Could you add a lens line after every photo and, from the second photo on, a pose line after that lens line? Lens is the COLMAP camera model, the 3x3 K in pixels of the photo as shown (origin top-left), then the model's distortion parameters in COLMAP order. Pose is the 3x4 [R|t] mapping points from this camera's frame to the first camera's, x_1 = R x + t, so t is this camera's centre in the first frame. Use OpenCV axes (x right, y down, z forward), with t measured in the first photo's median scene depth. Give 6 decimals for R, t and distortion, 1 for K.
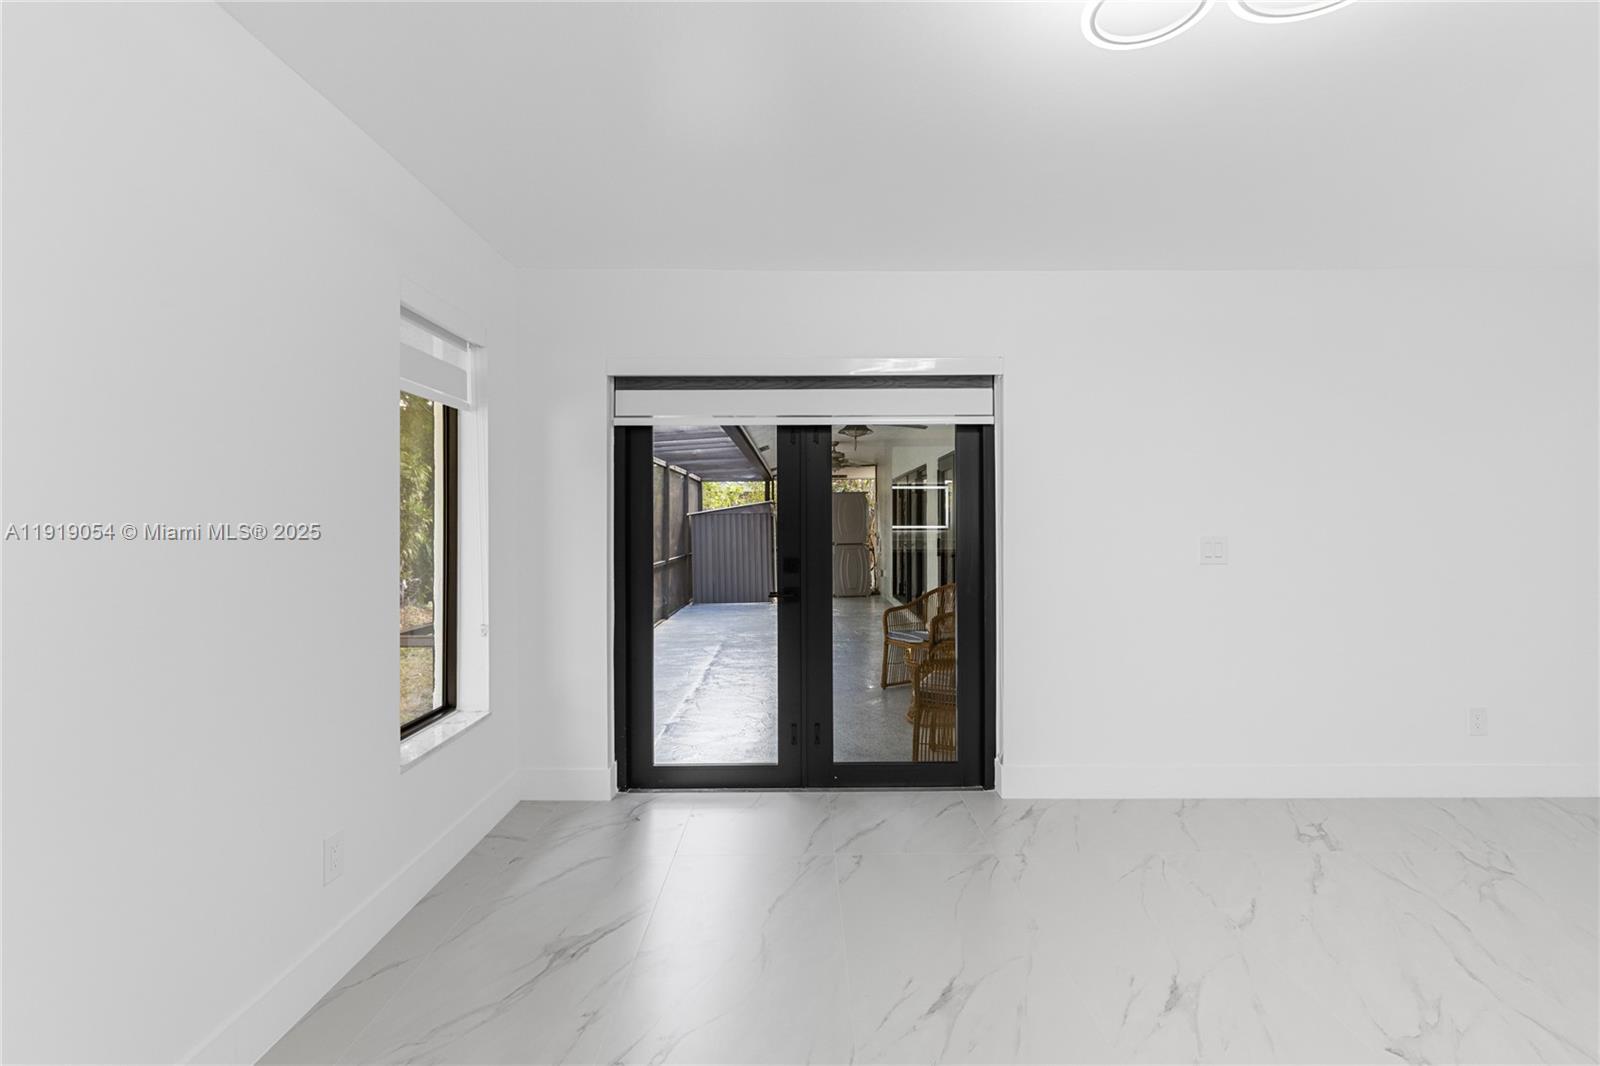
lens RADIAL K [[718.2, 0, 804.6], [0, 718.2, 525.8], [0, 0, 1]] dist [0.004556, -0.000760]
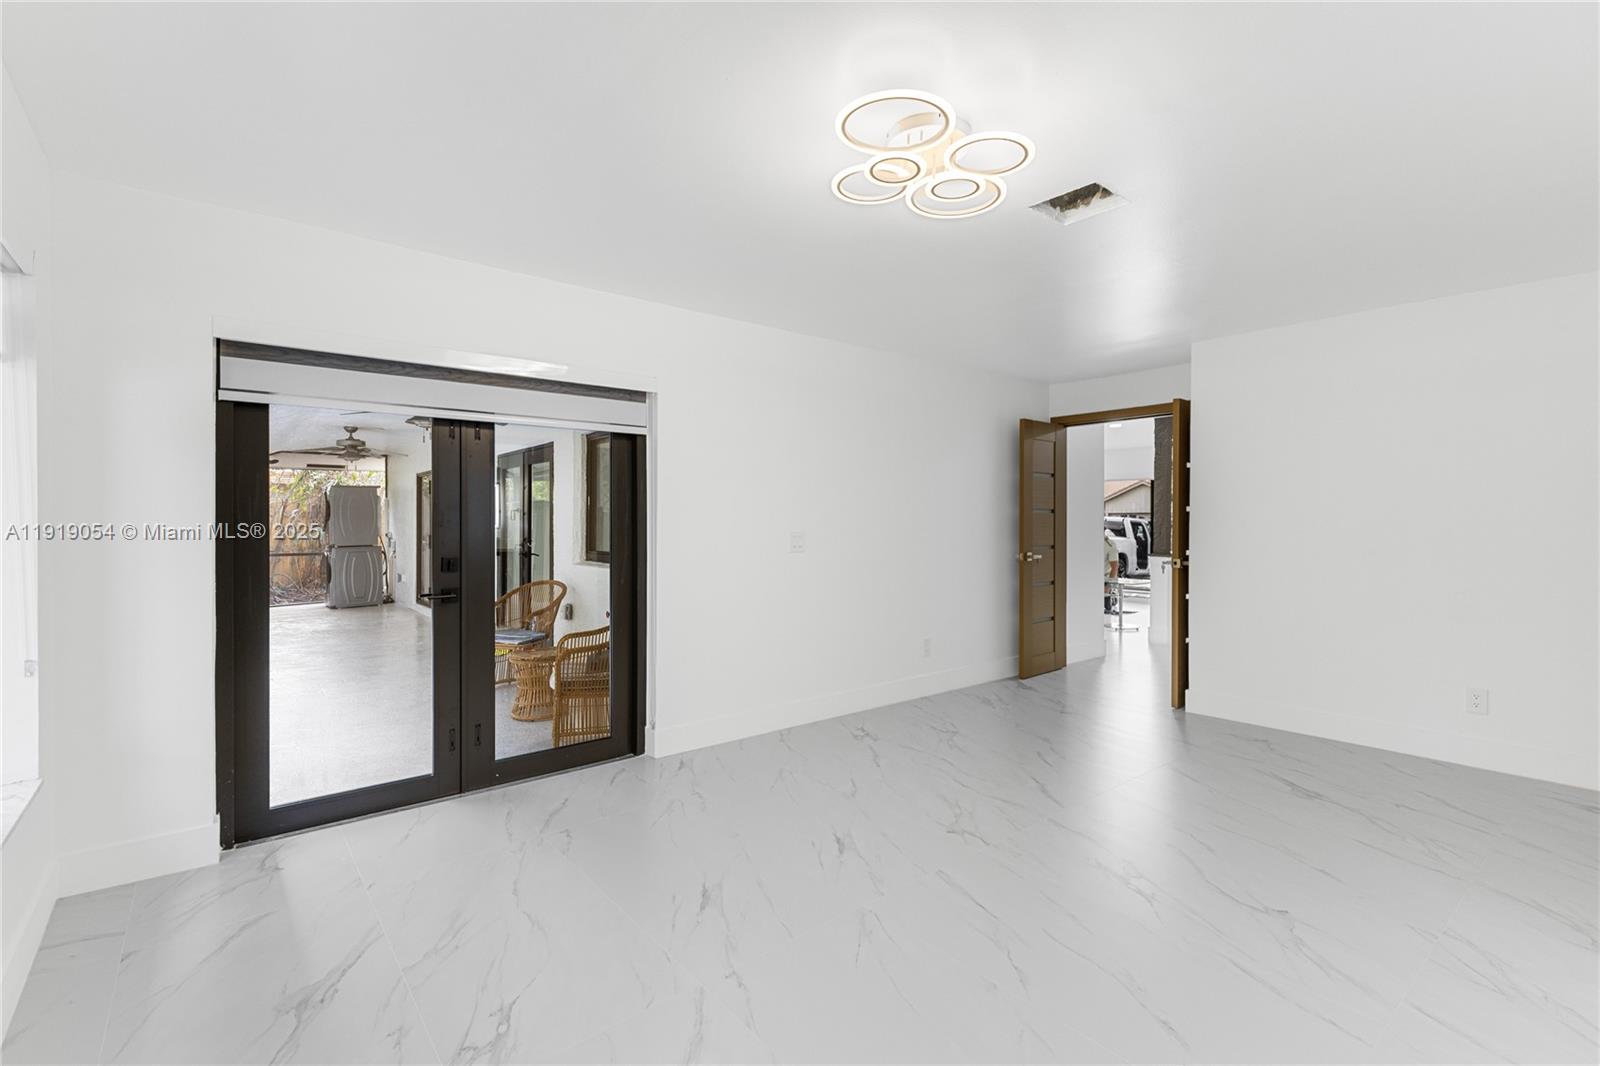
lens RADIAL K [[719.5, 0, 804.1], [0, 719.5, 530.2], [0, 0, 1]] dist [0.003130, -0.000433]
pose [[0.773616, -0.005806, 0.633628, -0.264973], [0.001251, 0.999970, 0.007635, 0.002255], [-0.633653, -0.005114, 0.773600, -0.046099]]
